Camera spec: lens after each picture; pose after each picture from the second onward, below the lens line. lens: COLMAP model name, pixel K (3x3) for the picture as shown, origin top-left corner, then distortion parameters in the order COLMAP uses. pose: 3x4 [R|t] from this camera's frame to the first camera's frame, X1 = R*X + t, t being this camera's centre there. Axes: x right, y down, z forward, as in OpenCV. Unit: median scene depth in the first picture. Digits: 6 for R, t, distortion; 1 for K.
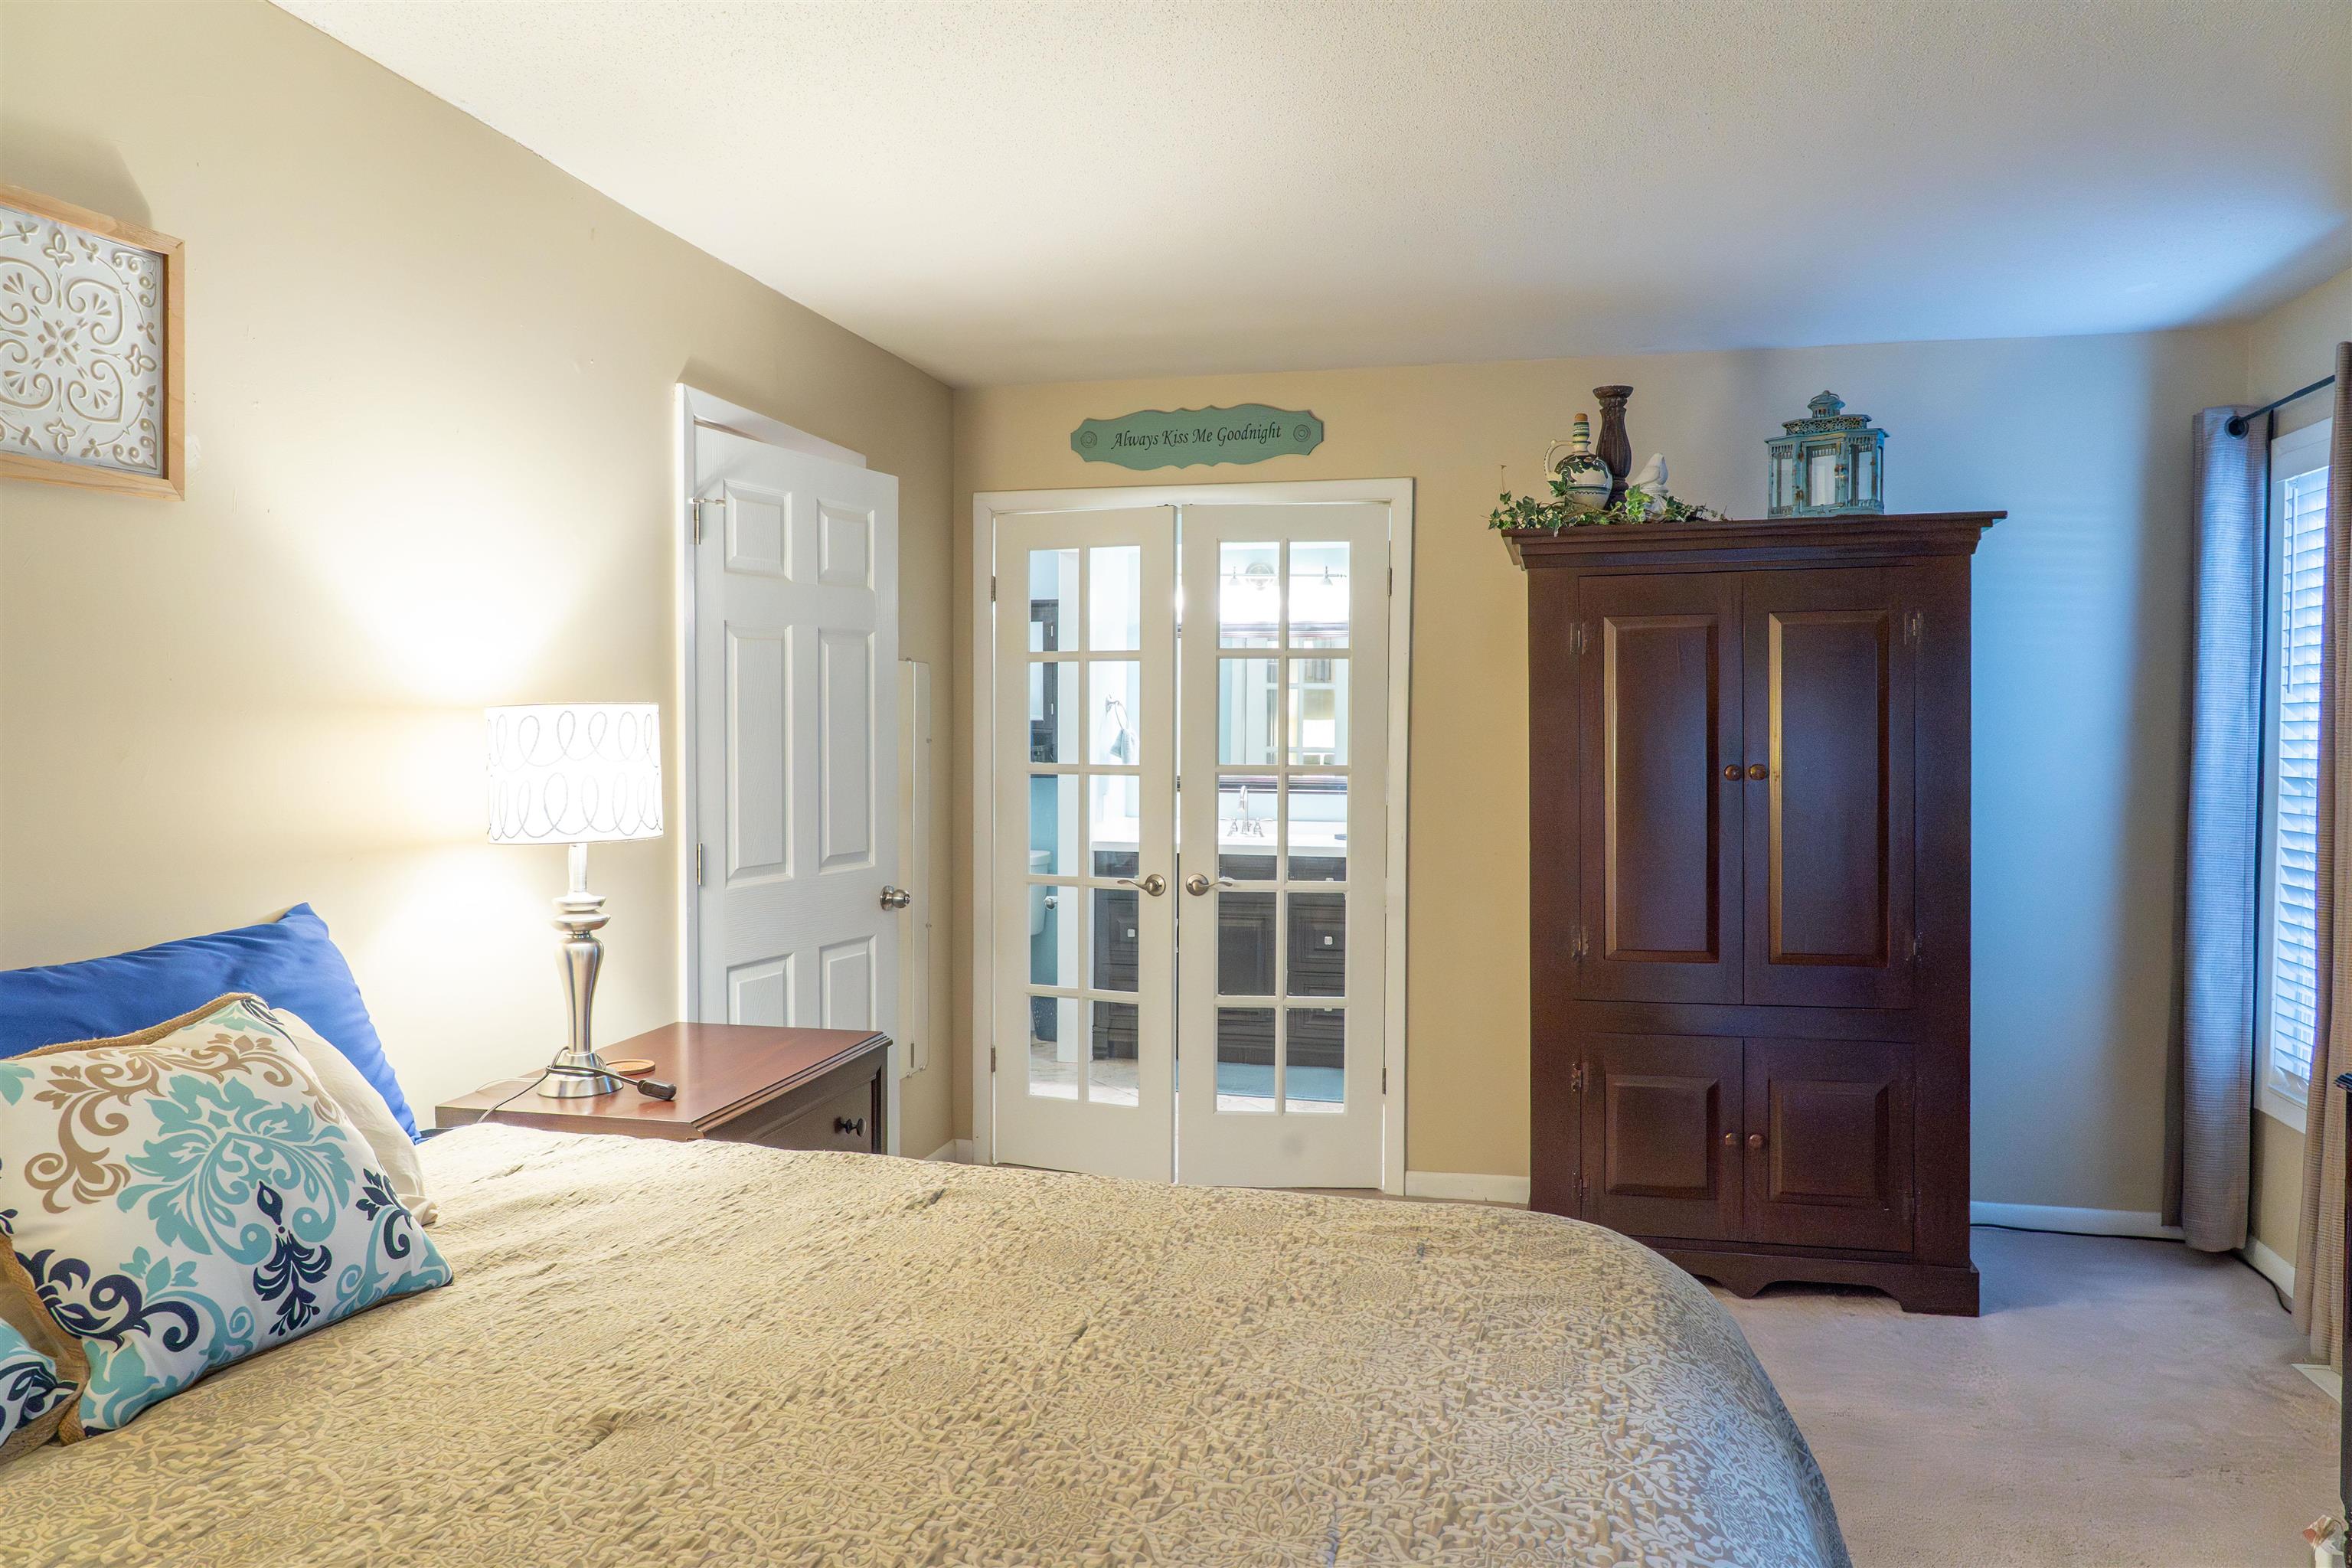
lens RADIAL K [[1596.7, 0, 1170.0], [0, 1596.7, 765.2], [0, 0, 1]] dist [-0.032644, 0.017425]
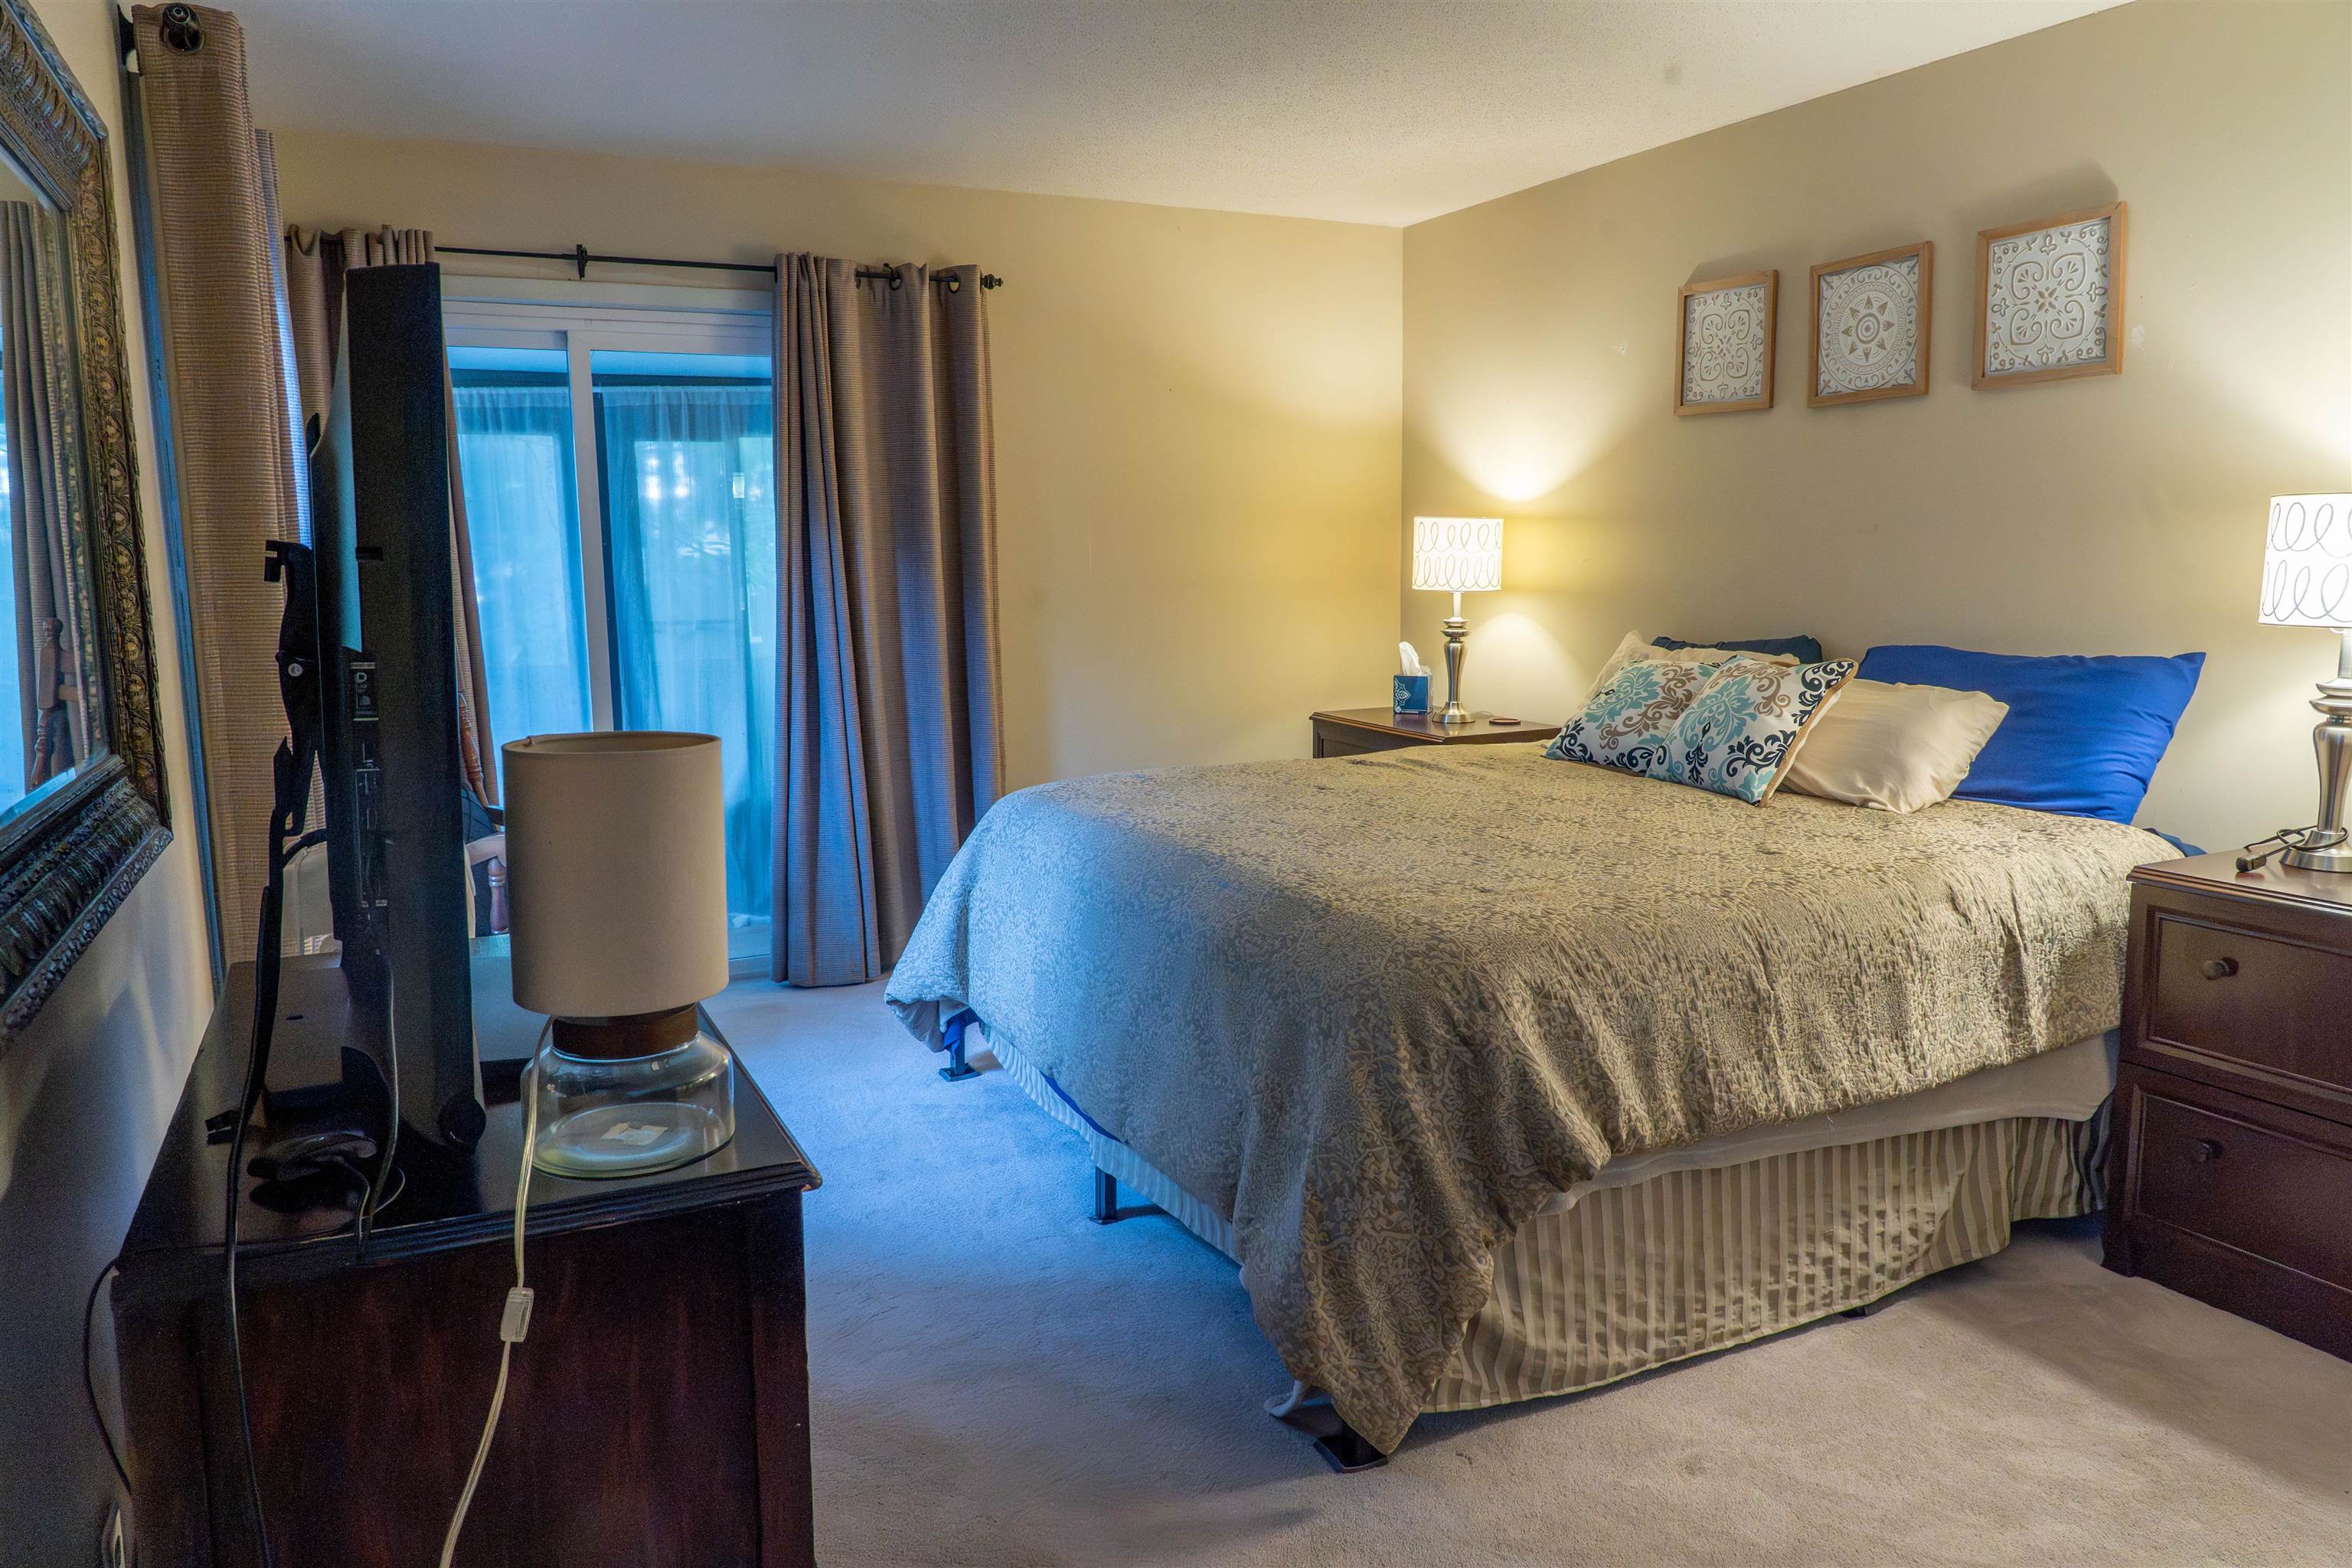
lens RADIAL K [[1596.7, 0, 1188.5], [0, 1596.7, 766.7], [0, 0, 1]] dist [-0.032644, 0.017425]
pose [[-0.772934, 0.093498, -0.627559, 1.150171], [-0.006154, 0.987932, 0.154769, -0.022944], [0.634456, 0.123488, -0.763031, 1.760986]]
